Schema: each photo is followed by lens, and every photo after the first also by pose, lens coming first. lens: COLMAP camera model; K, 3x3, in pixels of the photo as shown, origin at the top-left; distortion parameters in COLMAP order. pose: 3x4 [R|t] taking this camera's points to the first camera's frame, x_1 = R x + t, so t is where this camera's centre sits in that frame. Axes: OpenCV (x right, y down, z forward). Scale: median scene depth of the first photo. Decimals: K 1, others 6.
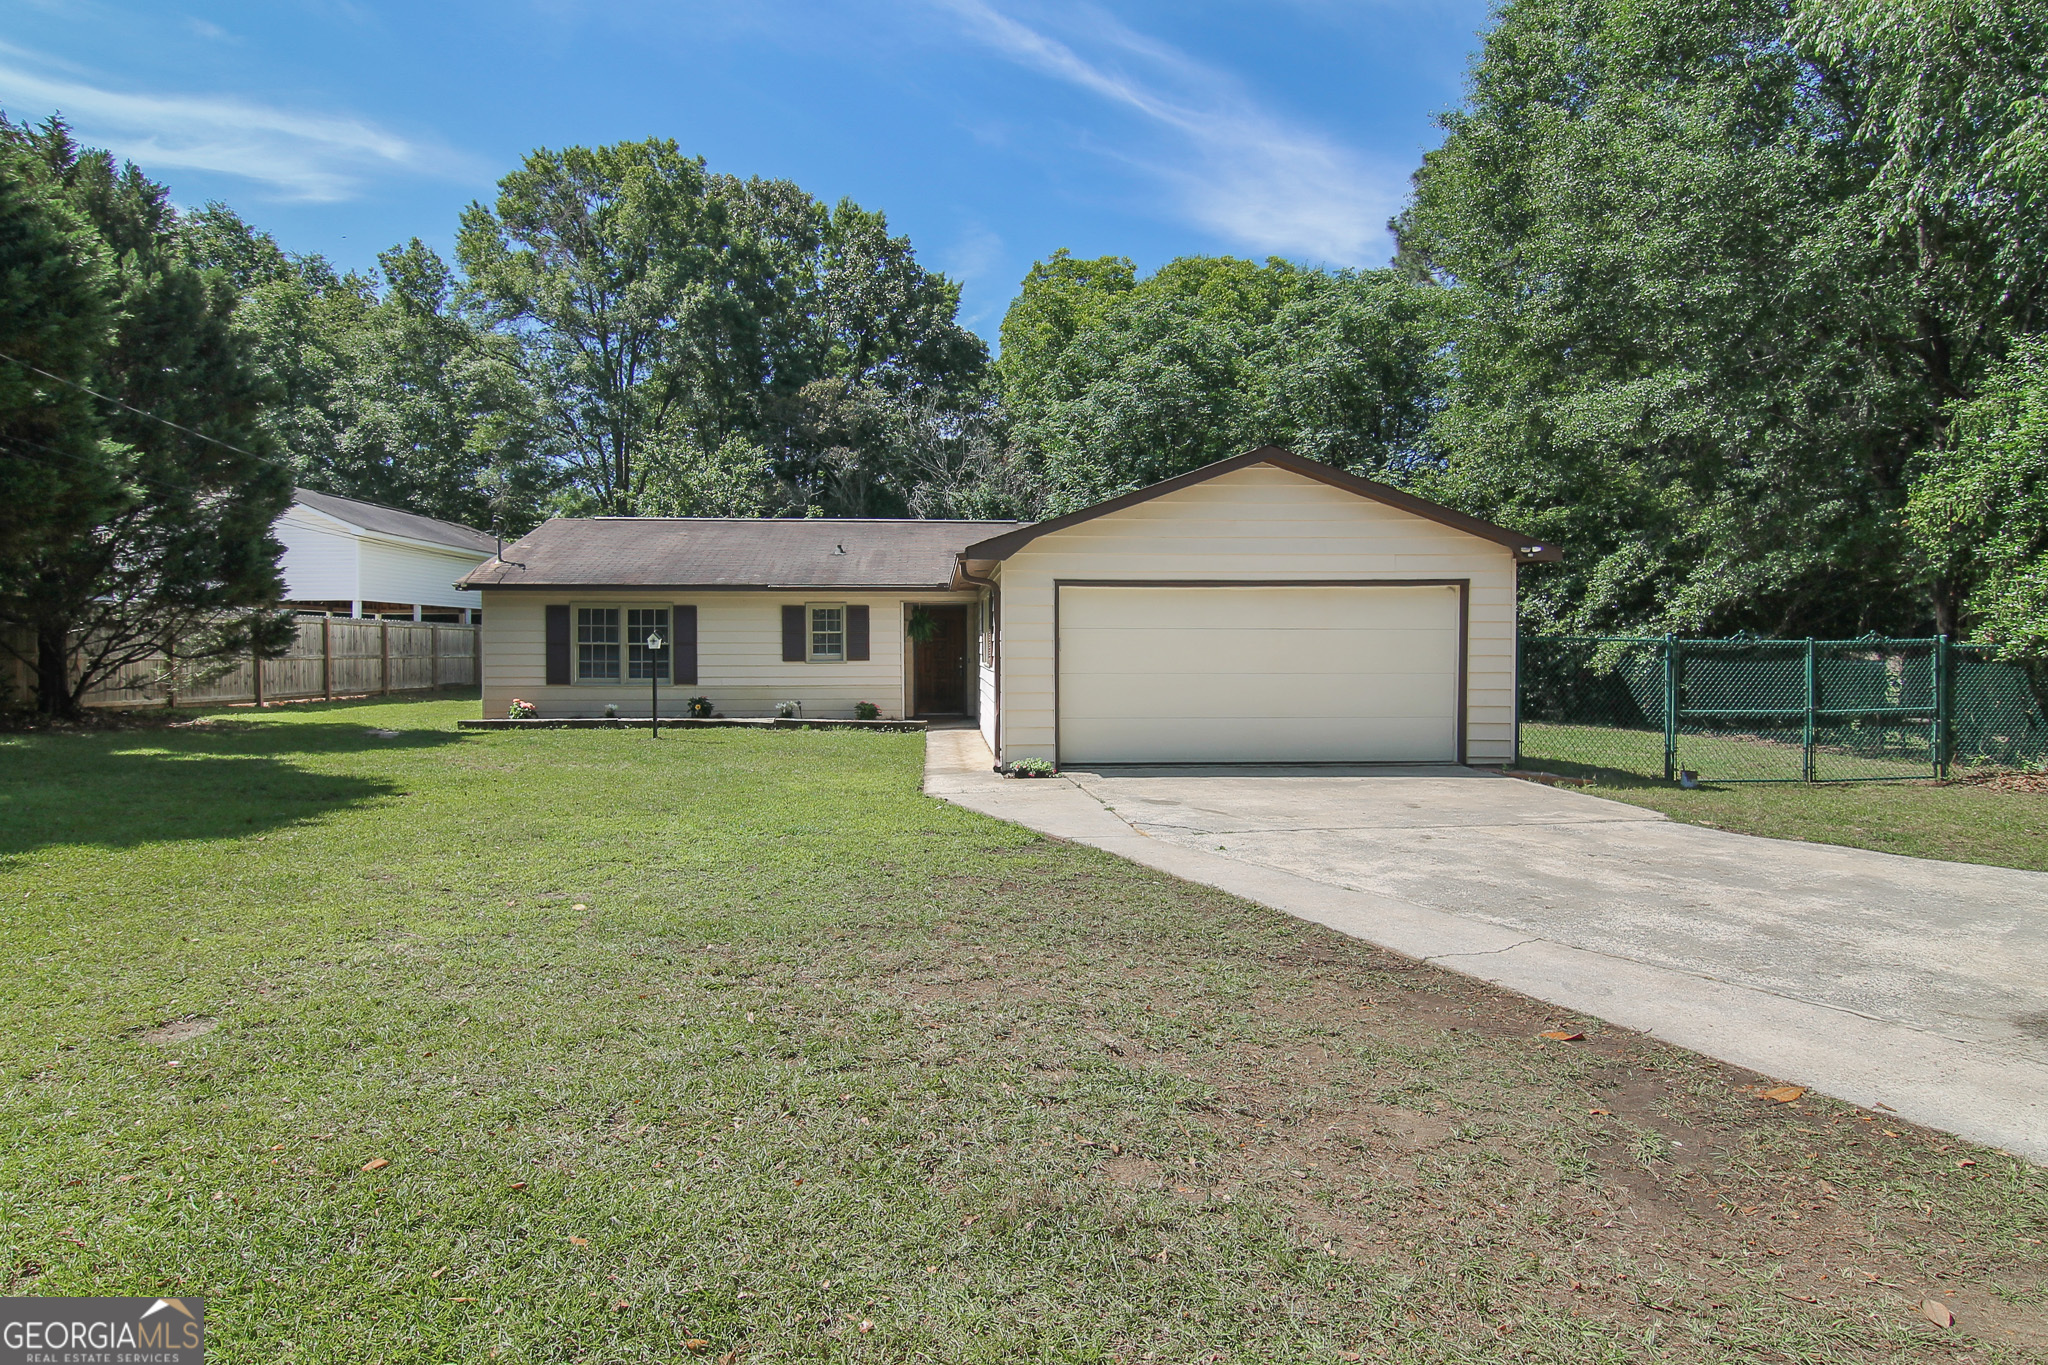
lens RADIAL K [[1059.5, 0, 1017.9], [0, 1059.5, 672.1], [0, 0, 1]] dist [-0.005908, -0.009641]
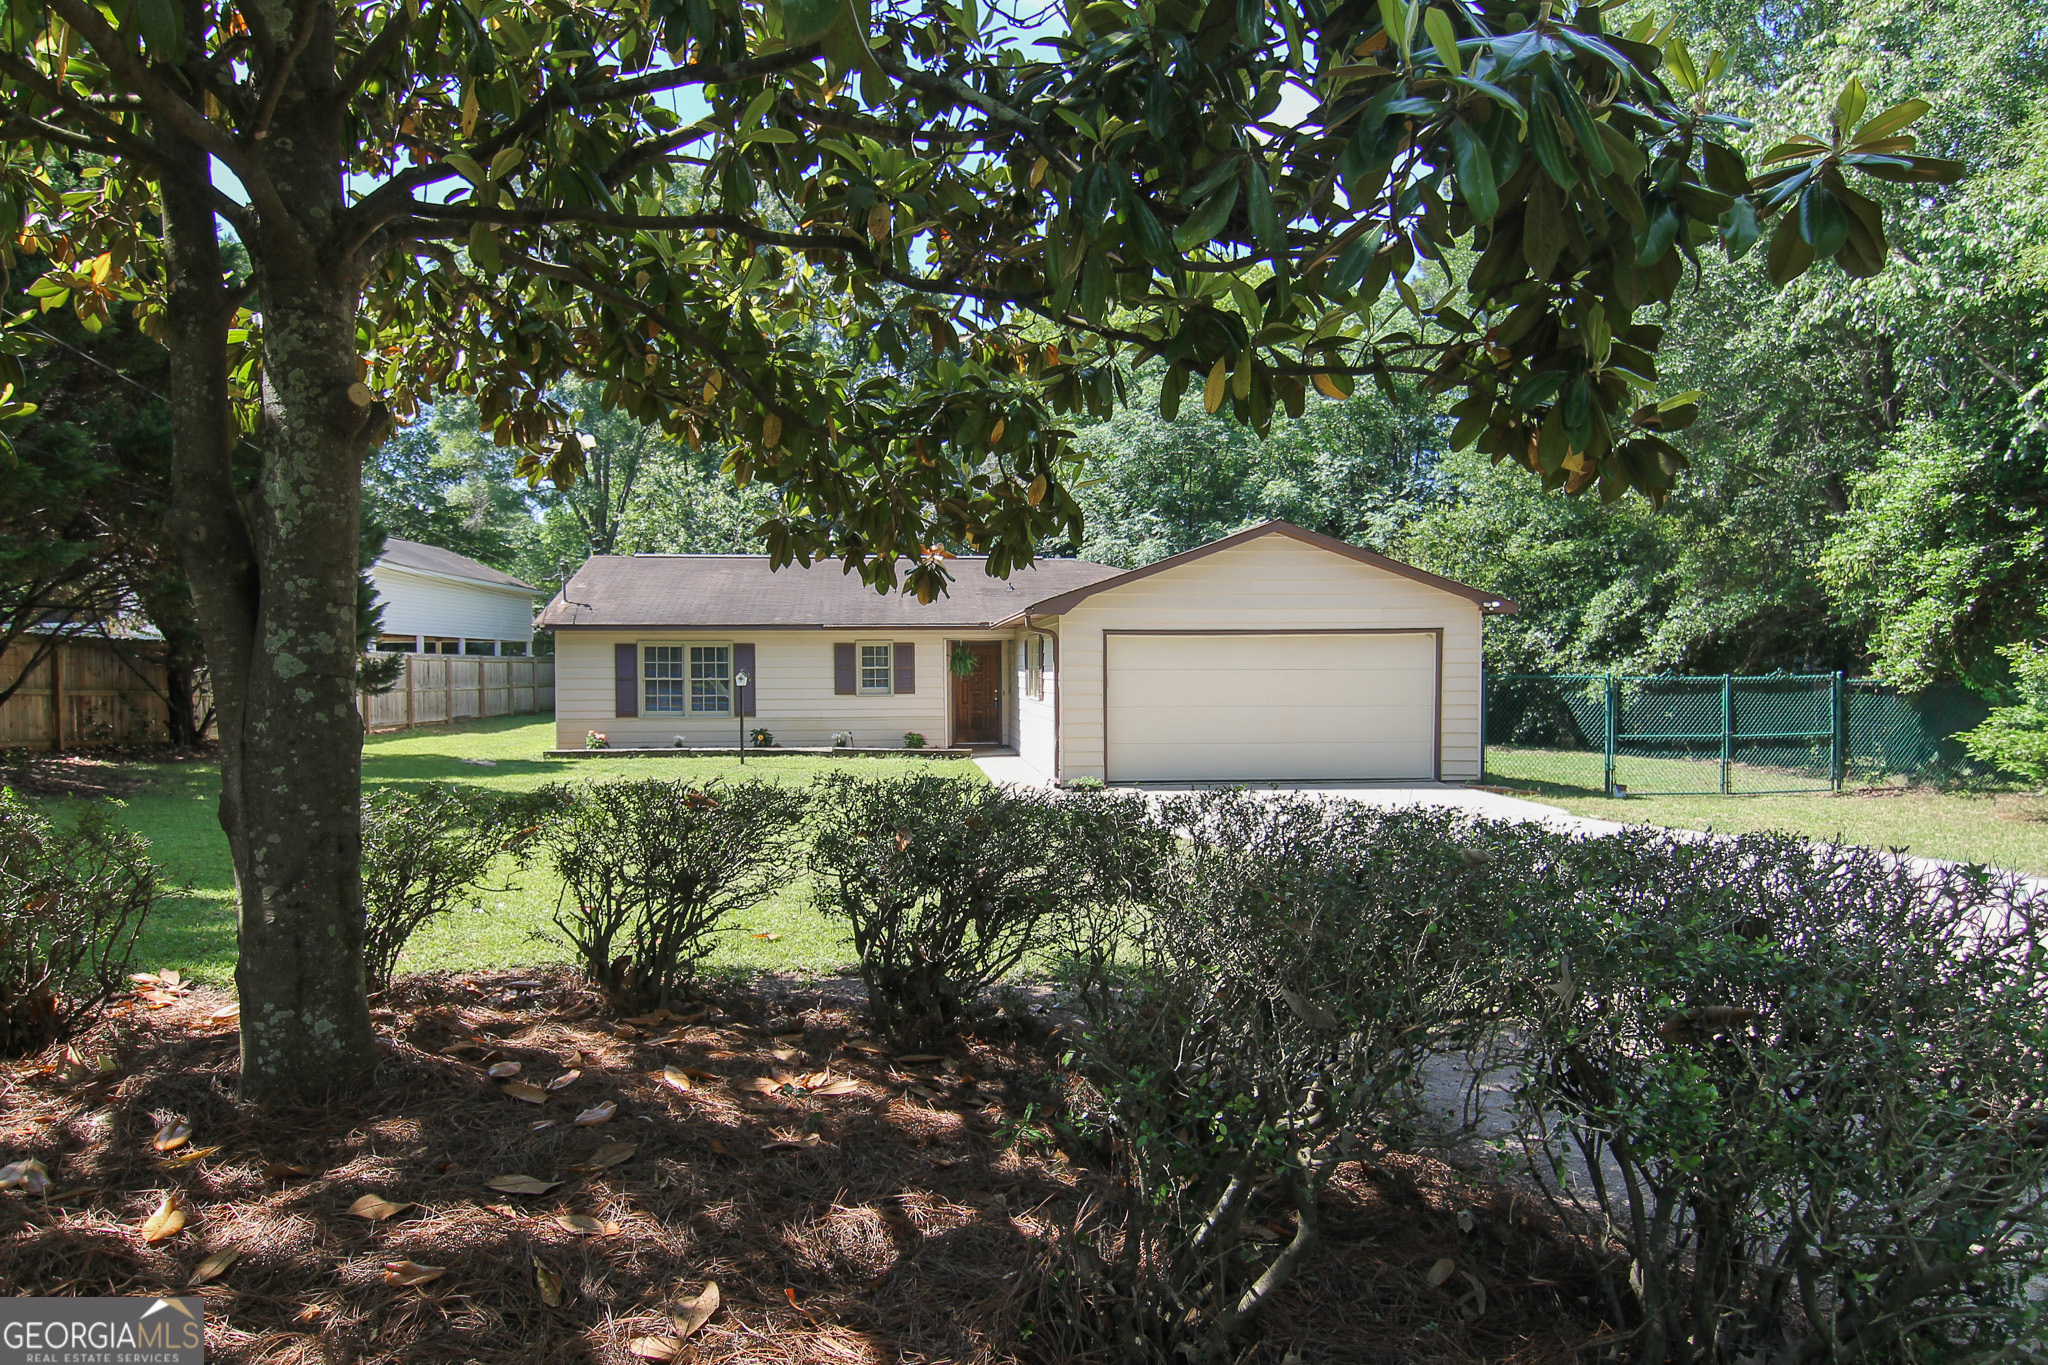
lens RADIAL K [[1245.7, 0, 1029.0], [0, 1245.7, 697.9], [0, 0, 1]] dist [0.003947, 0.000100]
pose [[0.999744, -0.004043, 0.022251, -0.053253], [0.004048, 0.999992, -0.000182, -0.006003], [-0.022250, 0.000272, 0.999752, -0.275357]]
